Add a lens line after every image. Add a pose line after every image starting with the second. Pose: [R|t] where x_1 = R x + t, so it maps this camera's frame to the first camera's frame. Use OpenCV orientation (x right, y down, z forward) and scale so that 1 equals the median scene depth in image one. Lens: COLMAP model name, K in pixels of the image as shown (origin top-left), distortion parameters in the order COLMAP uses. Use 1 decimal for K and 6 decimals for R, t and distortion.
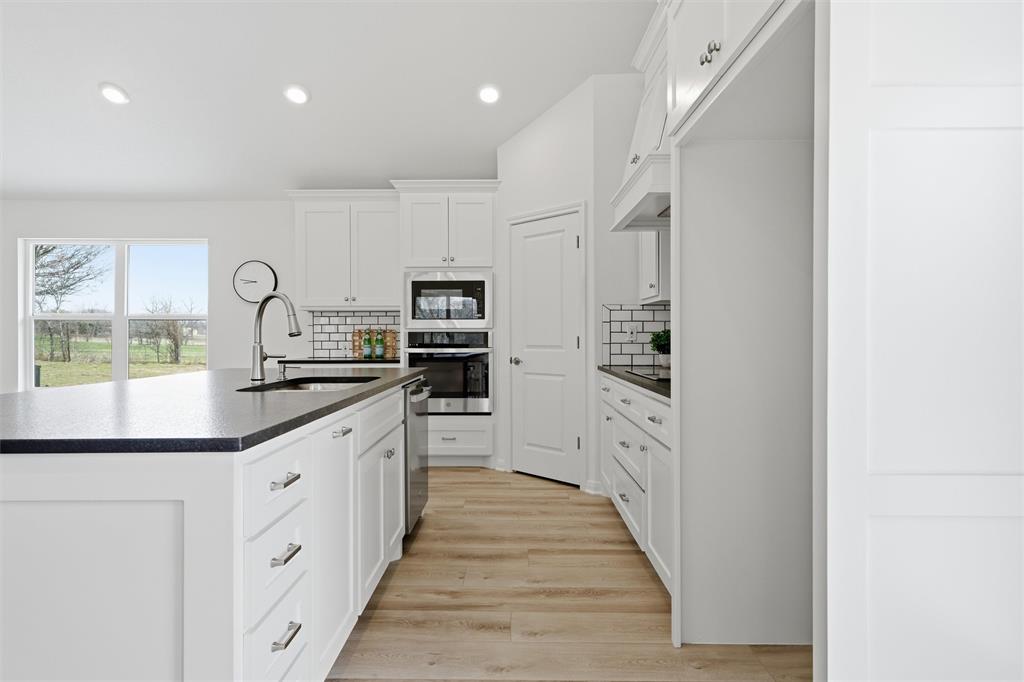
lens RADIAL K [[571.4, 0, 514.5], [0, 571.4, 342.0], [0, 0, 1]] dist [0.013588, 0.000416]
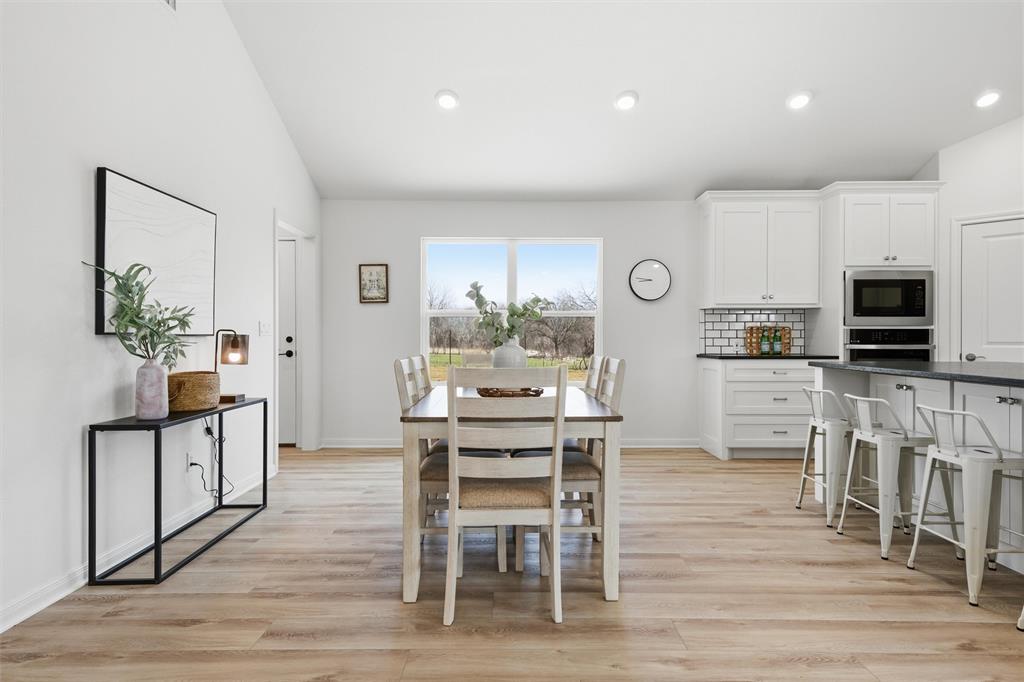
lens RADIAL K [[595.3, 0, 513.9], [0, 595.3, 339.7], [0, 0, 1]] dist [0.021106, -0.000748]
pose [[0.999991, 0.002253, 0.003517, -0.788004], [-0.002231, 0.999979, -0.006154, 0.009908], [-0.003531, 0.006146, 0.999975, -0.076896]]
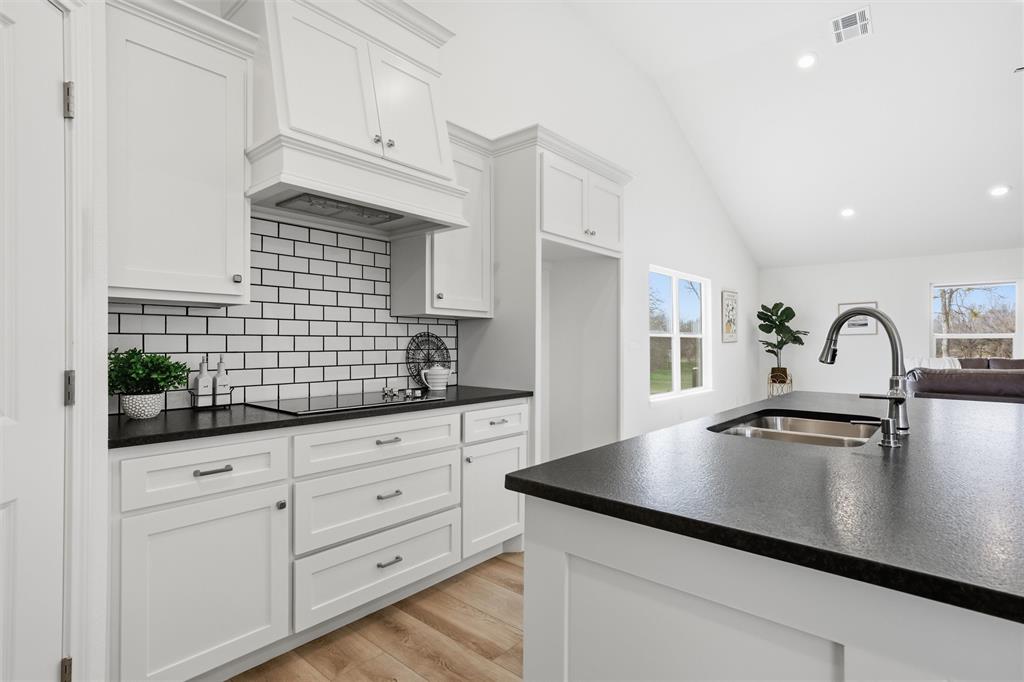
lens RADIAL K [[506.8, 0, 511.6], [0, 506.8, 342.9], [0, 0, 1]] dist [0.002485, 0.001940]
pose [[-0.747780, -0.001495, 0.663944, -0.258619], [0.004299, 0.999966, 0.007093, -0.023835], [-0.663932, 0.008158, -0.747748, 0.911193]]
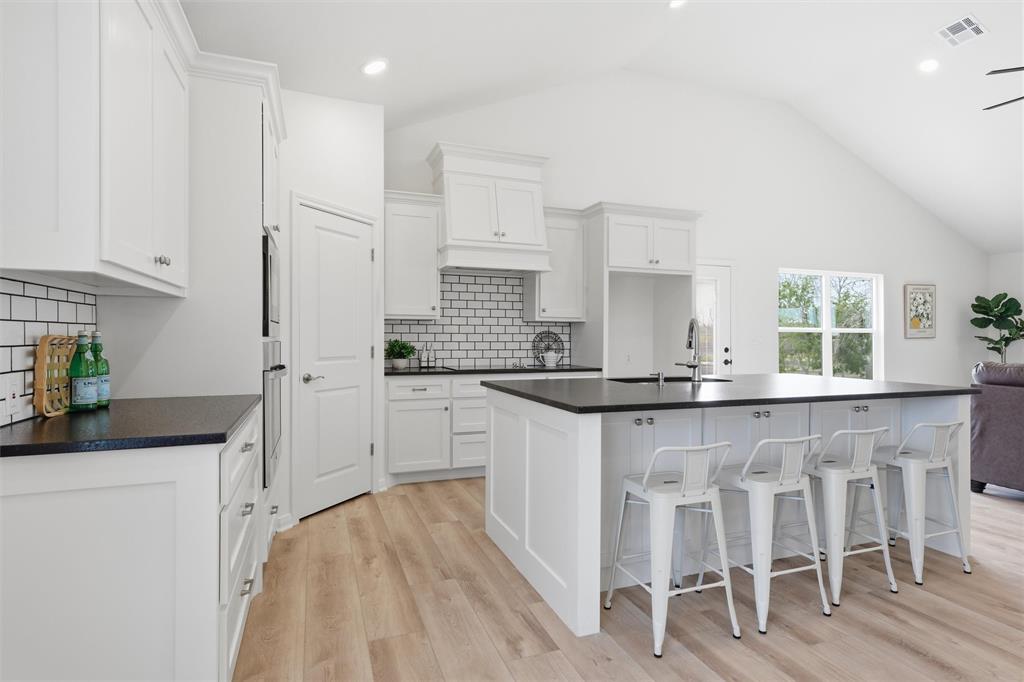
lens RADIAL K [[532.5, 0, 514.8], [0, 532.5, 340.4], [0, 0, 1]] dist [0.014374, 0.002098]
pose [[-0.350333, -0.005034, 0.936612, -0.760980], [0.004875, 0.999962, 0.007198, -0.022102], [-0.936612, 0.007087, -0.350295, 0.949211]]
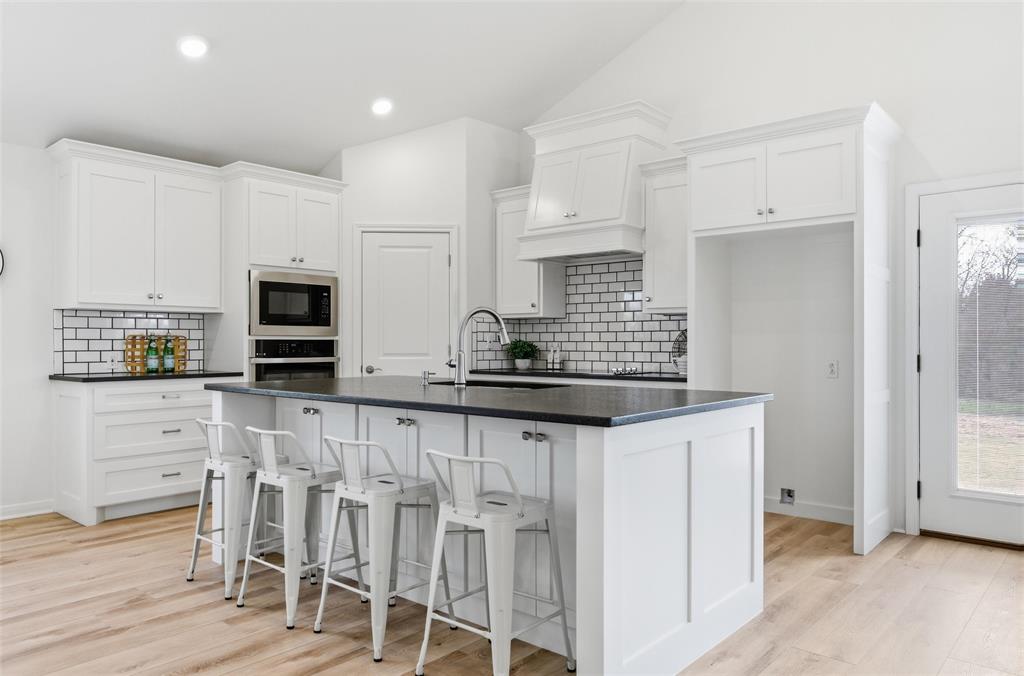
lens RADIAL K [[706.0, 0, 512.6], [0, 706.0, 341.4], [0, 0, 1]] dist [0.000178, -0.006131]
pose [[0.653572, 0.003362, 0.756857, -0.732263], [0.005547, 0.999942, -0.009232, -0.002617], [-0.756844, 0.010232, 0.653516, 0.009586]]
